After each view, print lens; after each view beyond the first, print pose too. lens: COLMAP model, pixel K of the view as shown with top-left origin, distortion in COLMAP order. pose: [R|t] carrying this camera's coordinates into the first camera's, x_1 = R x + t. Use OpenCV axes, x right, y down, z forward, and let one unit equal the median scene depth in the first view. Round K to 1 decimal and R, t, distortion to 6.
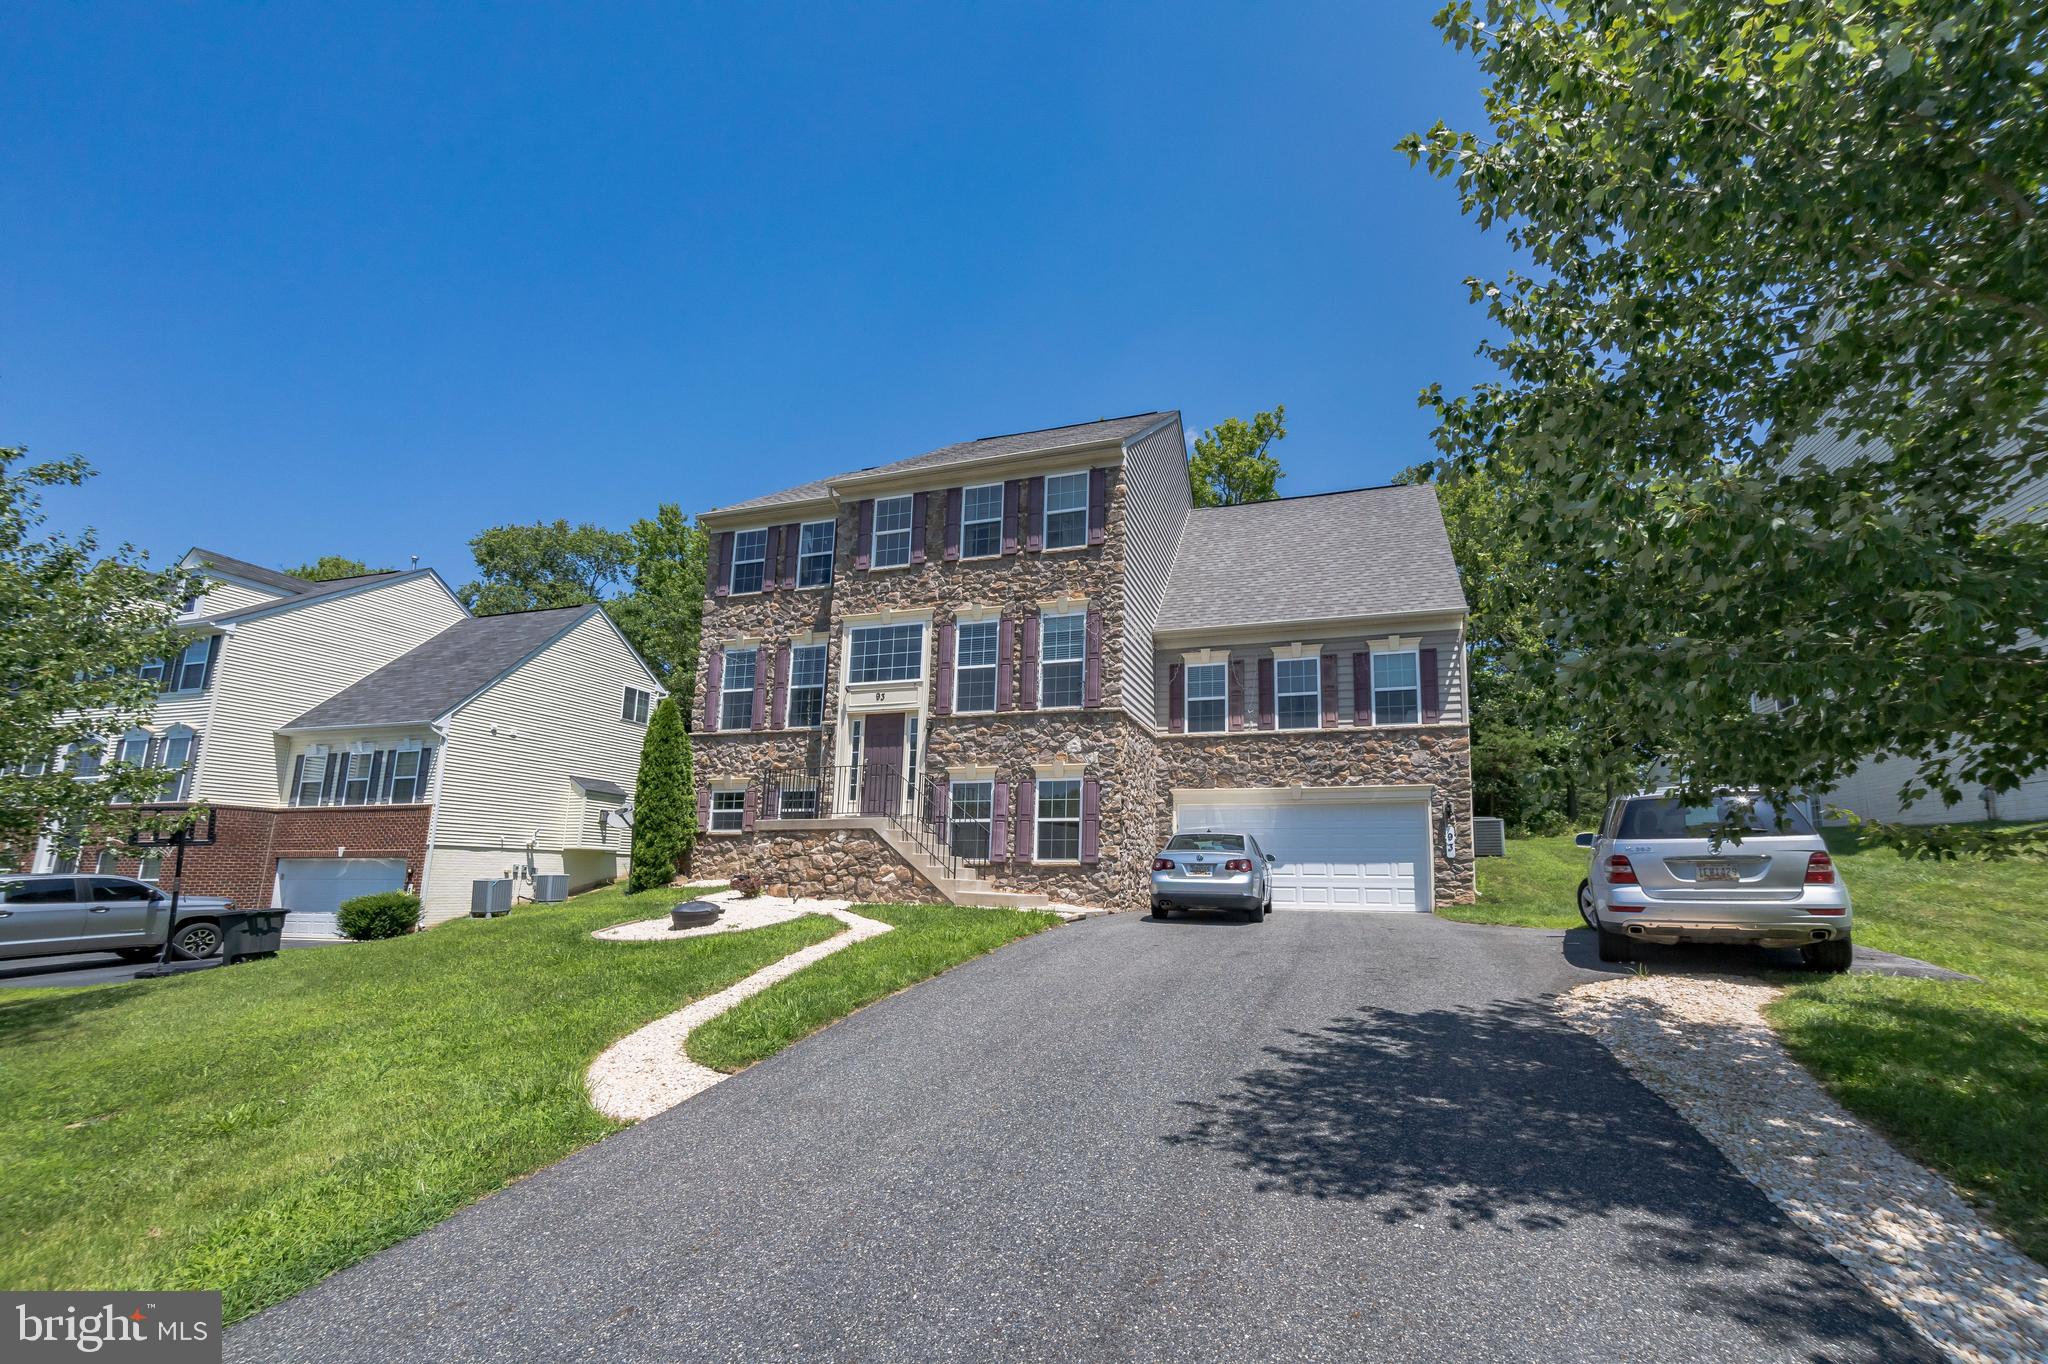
lens RADIAL K [[830.9, 0, 1026.2], [0, 830.9, 686.3], [0, 0, 1]] dist [0.010221, 0.001907]
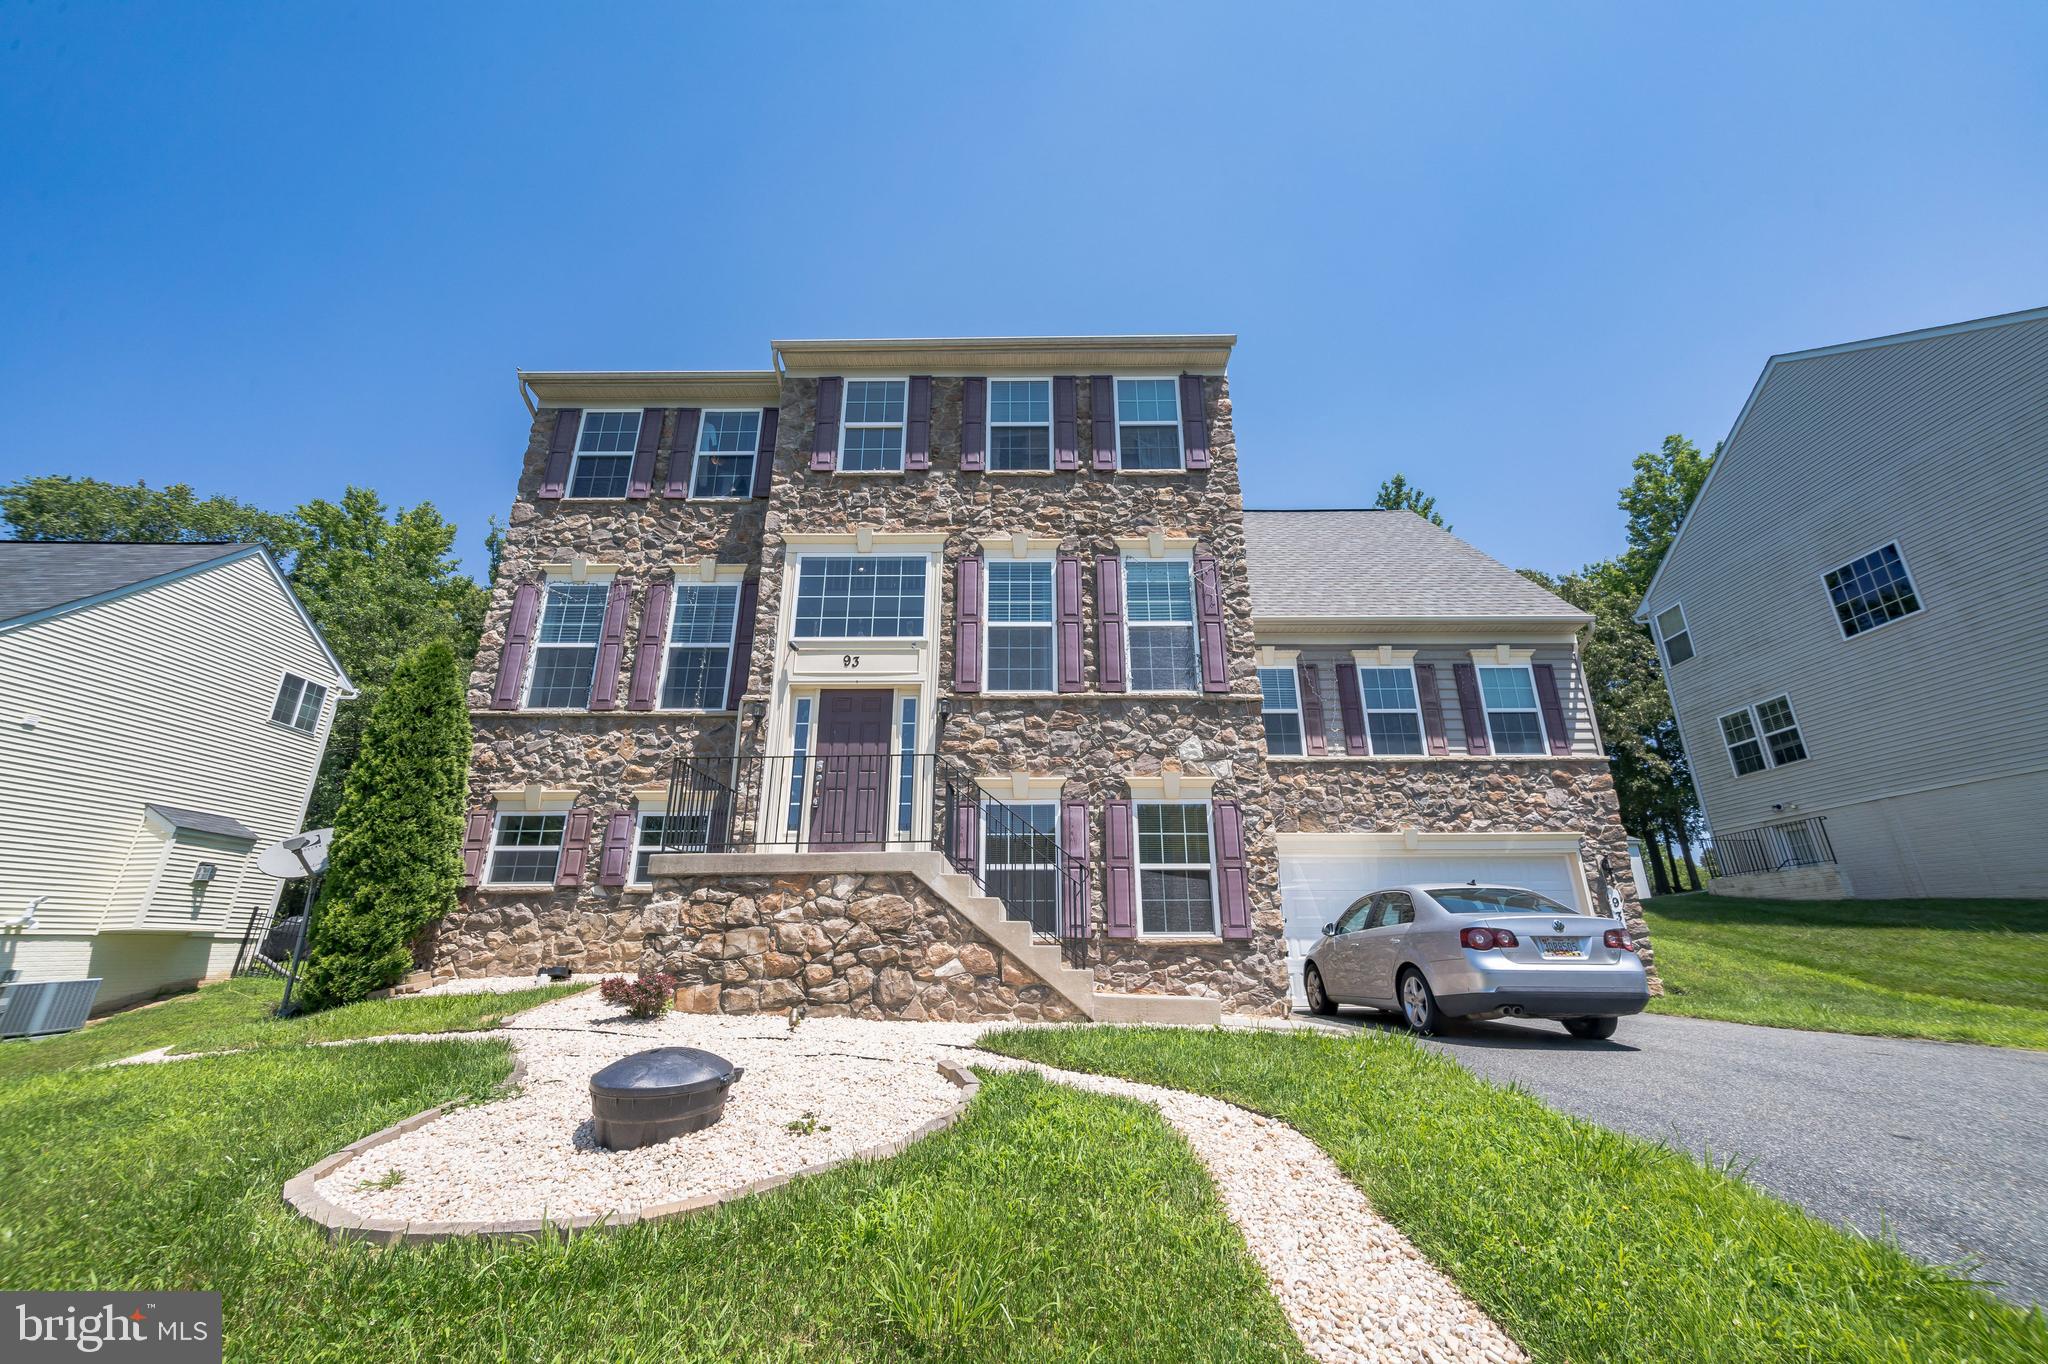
lens RADIAL K [[830.9, 0, 1027.2], [0, 830.9, 637.0], [0, 0, 1]] dist [0.010221, 0.001907]
pose [[0.951480, 0.100885, 0.290702, -0.233349], [-0.057027, 0.986174, -0.155589, 0.083699], [-0.302380, 0.131461, 0.944079, 0.376039]]
